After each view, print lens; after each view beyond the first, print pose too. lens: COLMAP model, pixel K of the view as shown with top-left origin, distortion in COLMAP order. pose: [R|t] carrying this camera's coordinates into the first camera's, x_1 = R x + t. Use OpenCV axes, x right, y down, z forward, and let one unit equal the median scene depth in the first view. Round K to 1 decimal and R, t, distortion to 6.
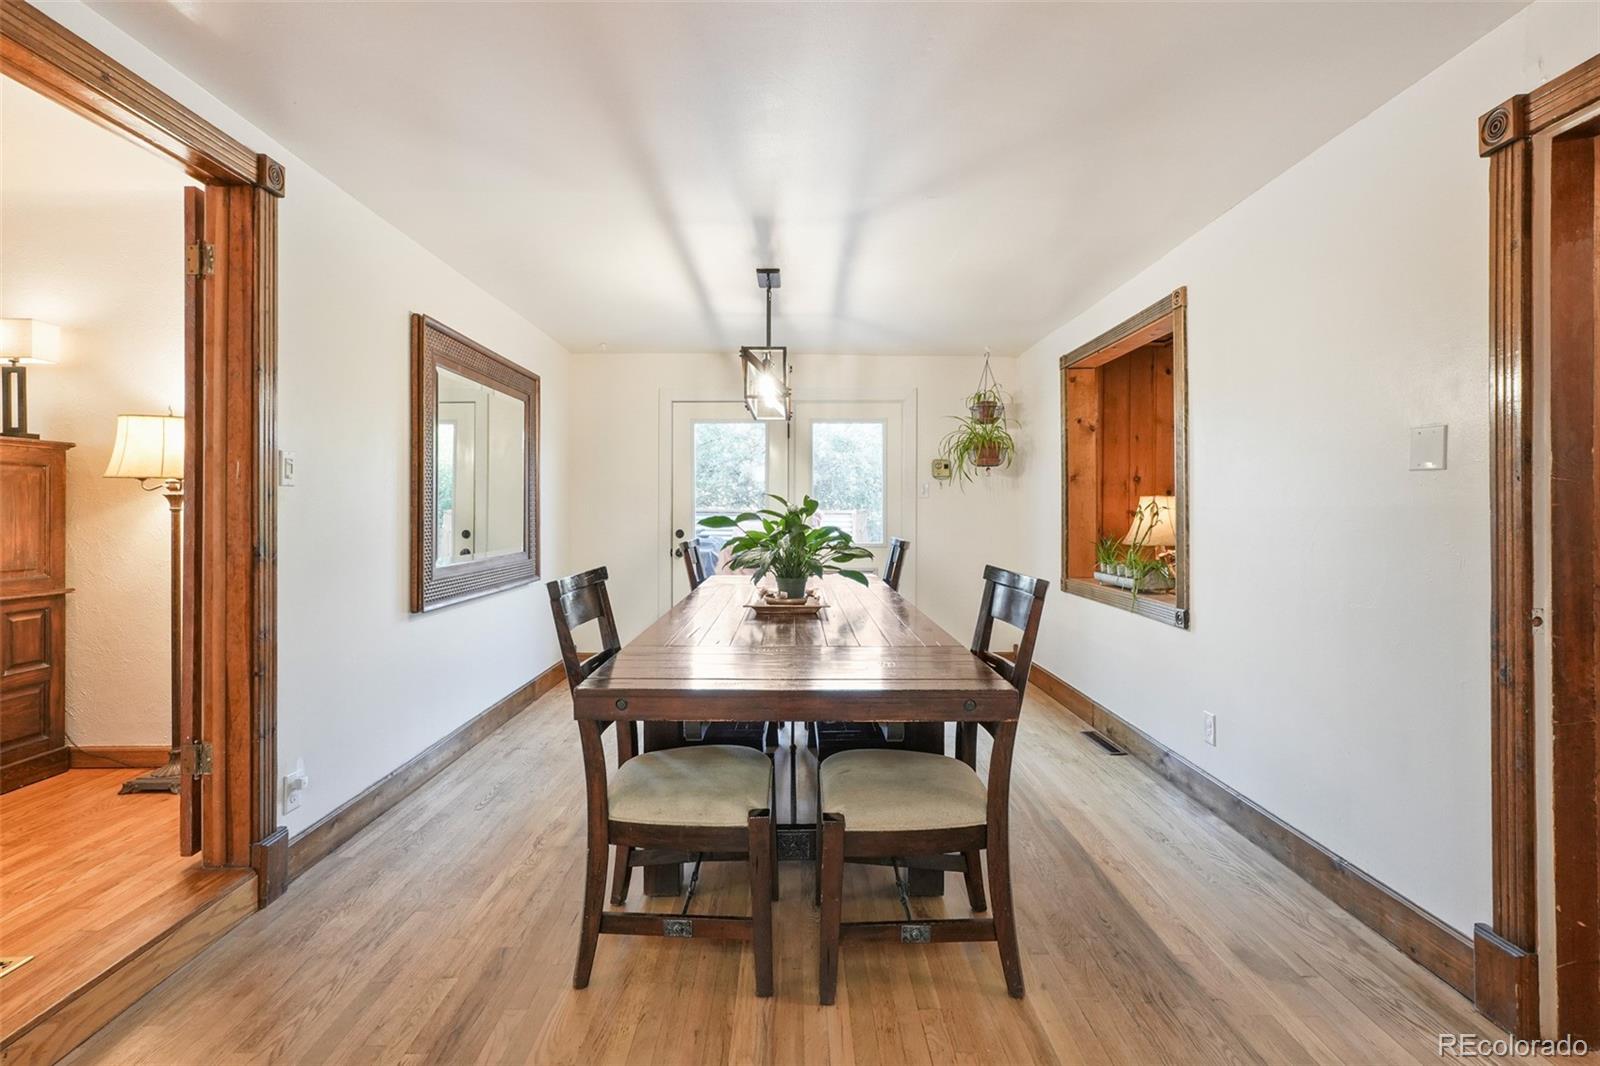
lens RADIAL K [[780.0, 0, 799.9], [0, 780.0, 519.1], [0, 0, 1]] dist [-0.019124, 0.003366]
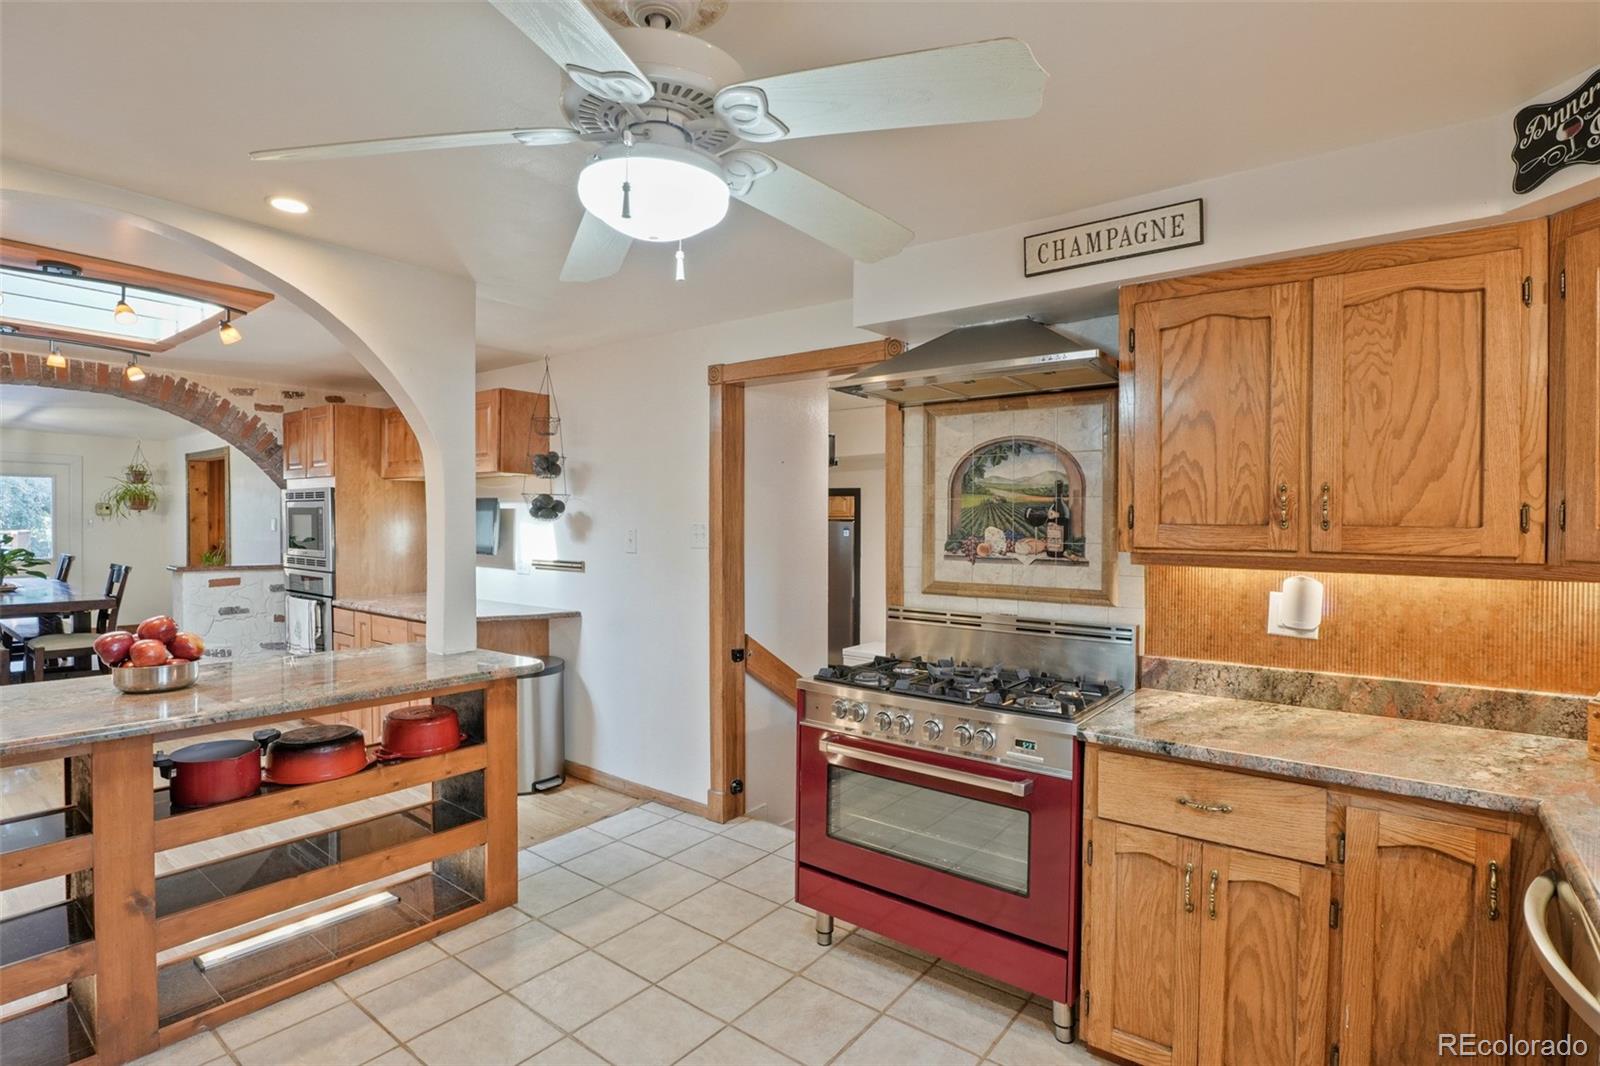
lens RADIAL K [[780.0, 0, 801.9], [0, 780.0, 533.7], [0, 0, 1]] dist [-0.019124, 0.003366]
pose [[0.628082, -0.000550, 0.778147, -0.157838], [-0.004383, 0.999981, 0.004244, -0.031643], [-0.778135, -0.006076, 0.628068, -1.201266]]
